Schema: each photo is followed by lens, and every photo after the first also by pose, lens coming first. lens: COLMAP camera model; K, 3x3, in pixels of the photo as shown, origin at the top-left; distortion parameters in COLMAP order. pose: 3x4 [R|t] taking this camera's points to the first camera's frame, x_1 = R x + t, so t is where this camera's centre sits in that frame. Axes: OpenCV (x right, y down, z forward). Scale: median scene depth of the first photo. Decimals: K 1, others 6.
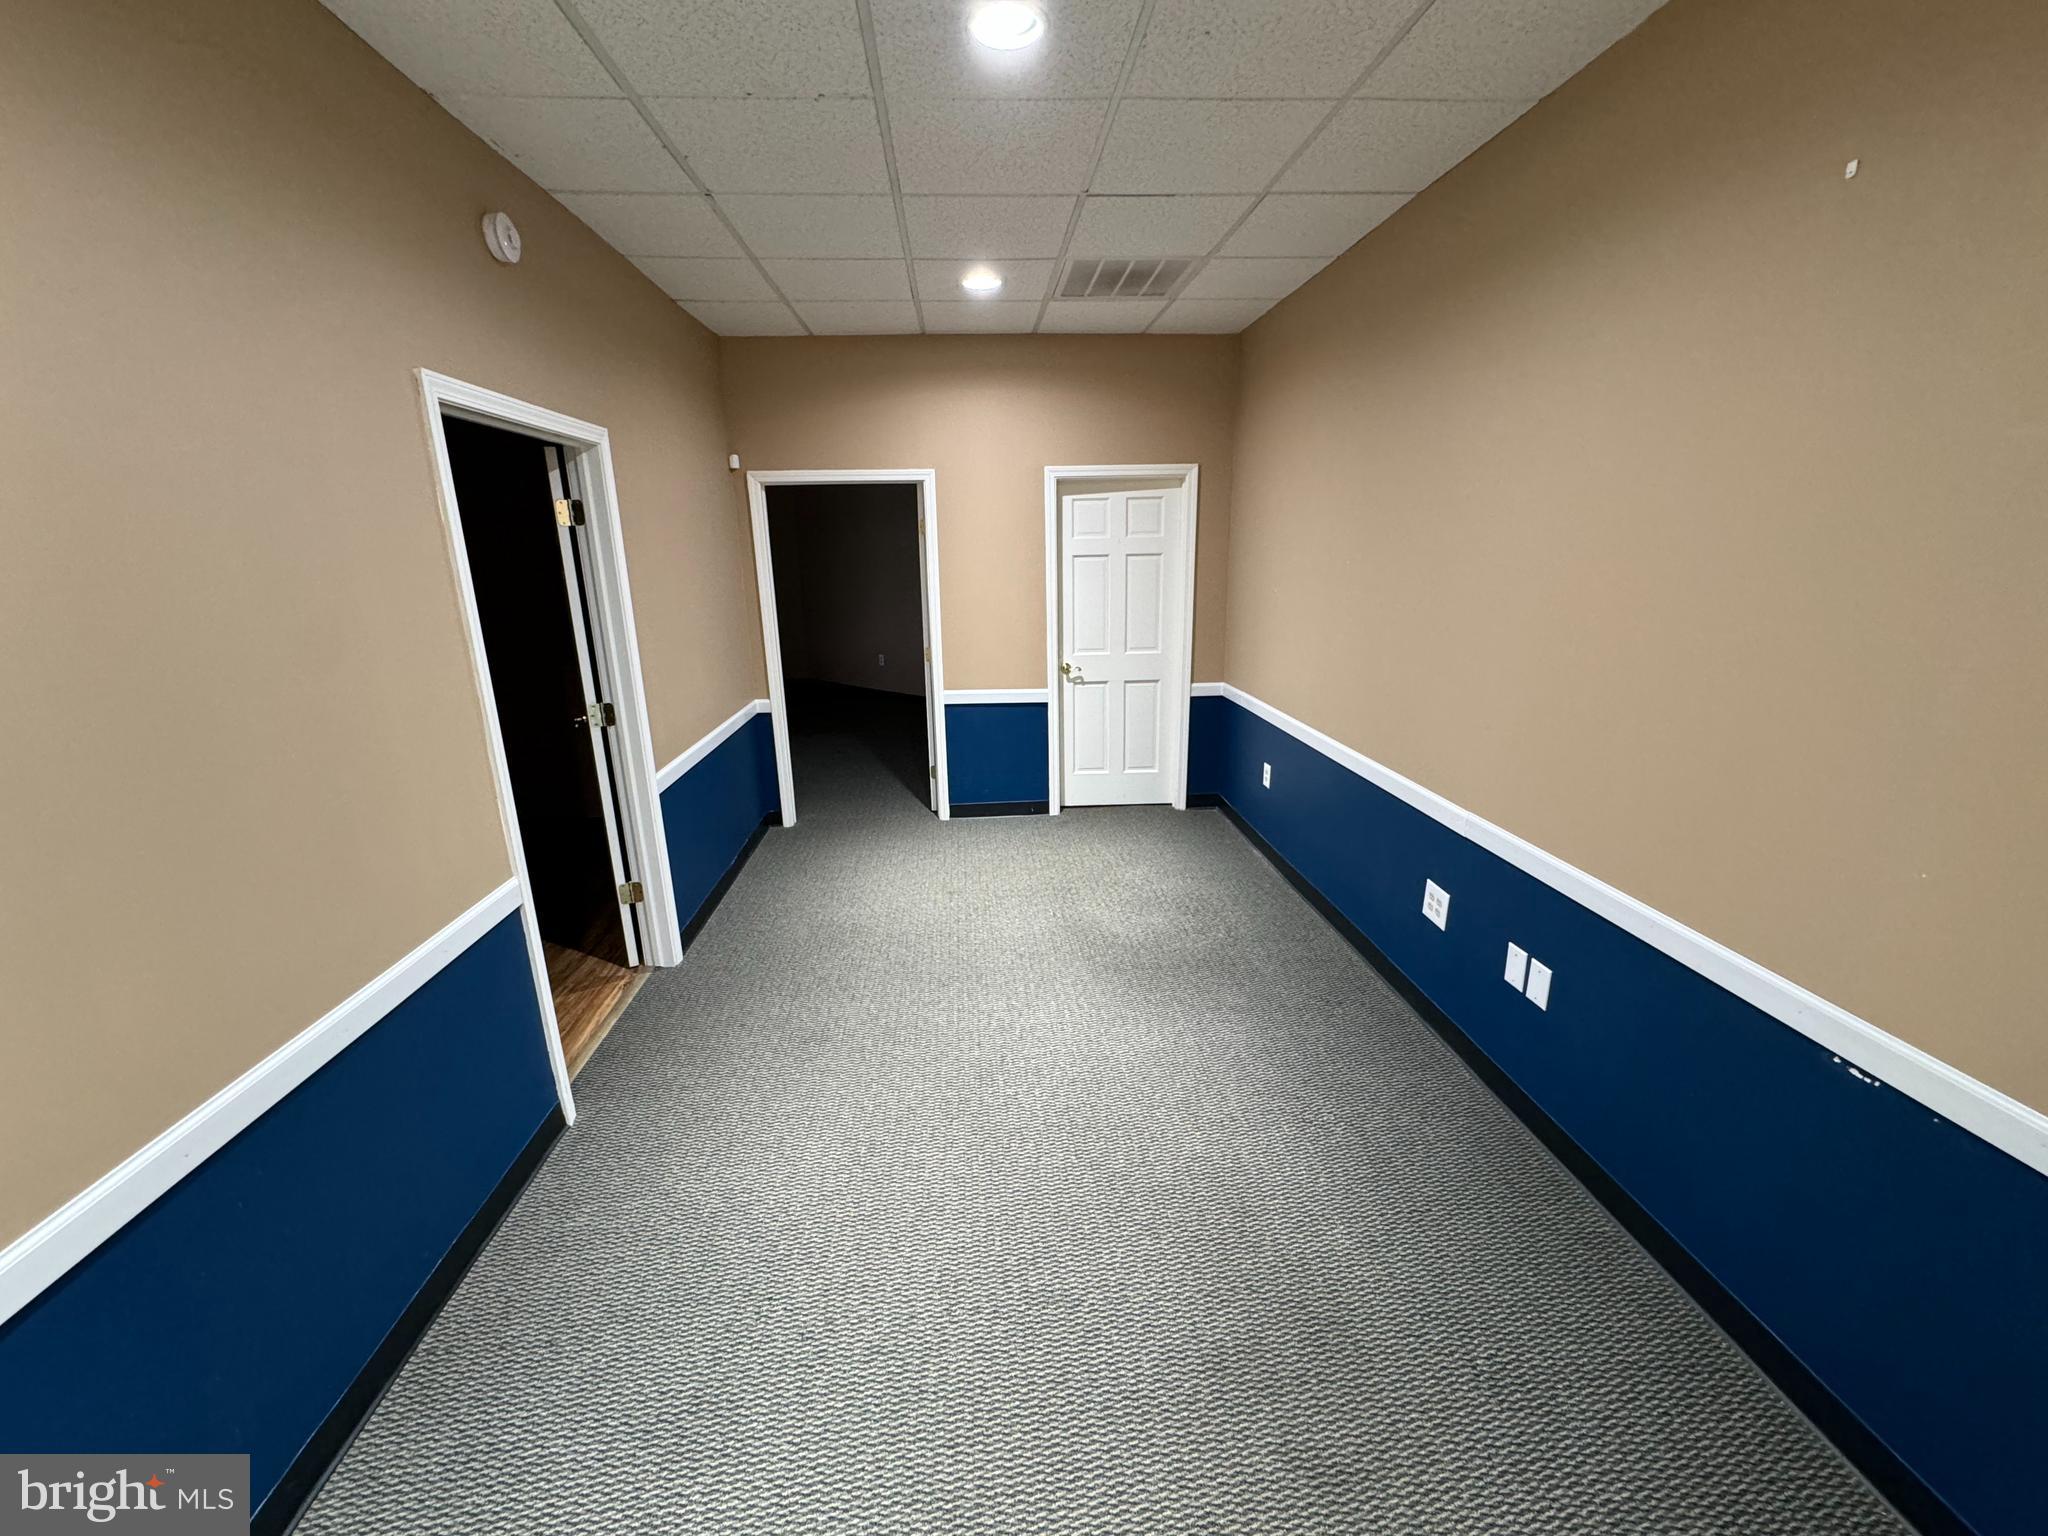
lens RADIAL K [[809.7, 0, 1024.0], [0, 809.7, 768.0], [0, 0, 1]] dist [-0.008332, -0.000021]
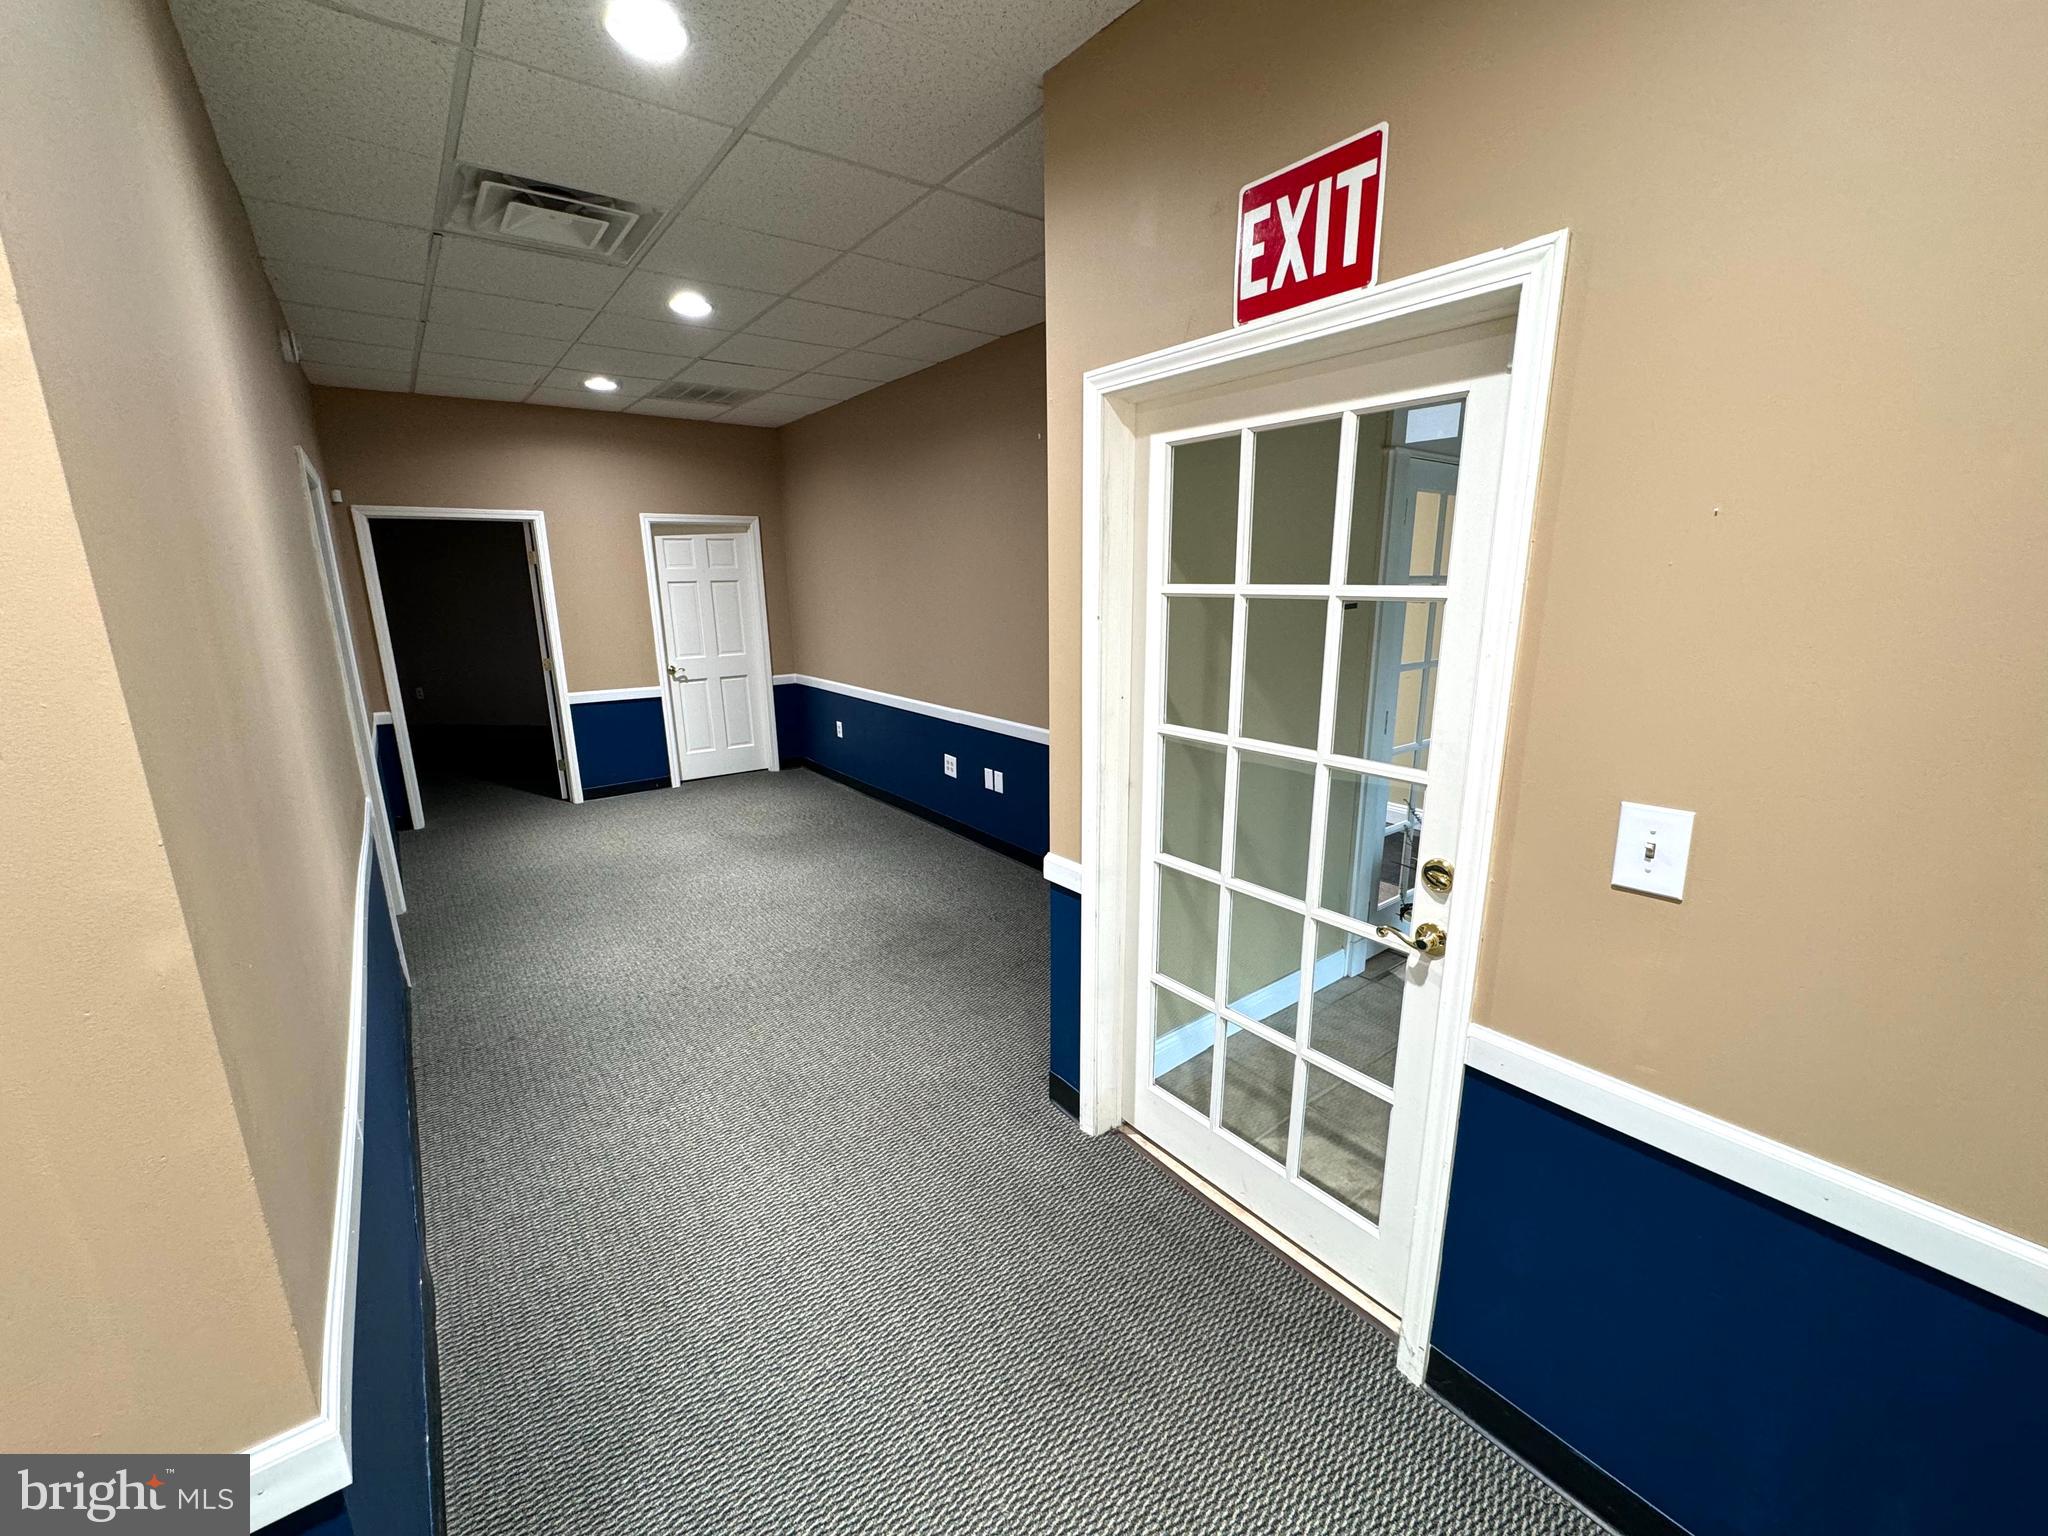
lens RADIAL K [[820.7, 0, 1024.0], [0, 820.7, 768.0], [0, 0, 1]] dist [0.000905, 0.000111]
pose [[0.835905, -0.120450, 0.535494, -0.211172], [0.144903, 0.989439, -0.003636, 0.123869], [-0.529401, 0.080634, 0.844531, -0.400374]]
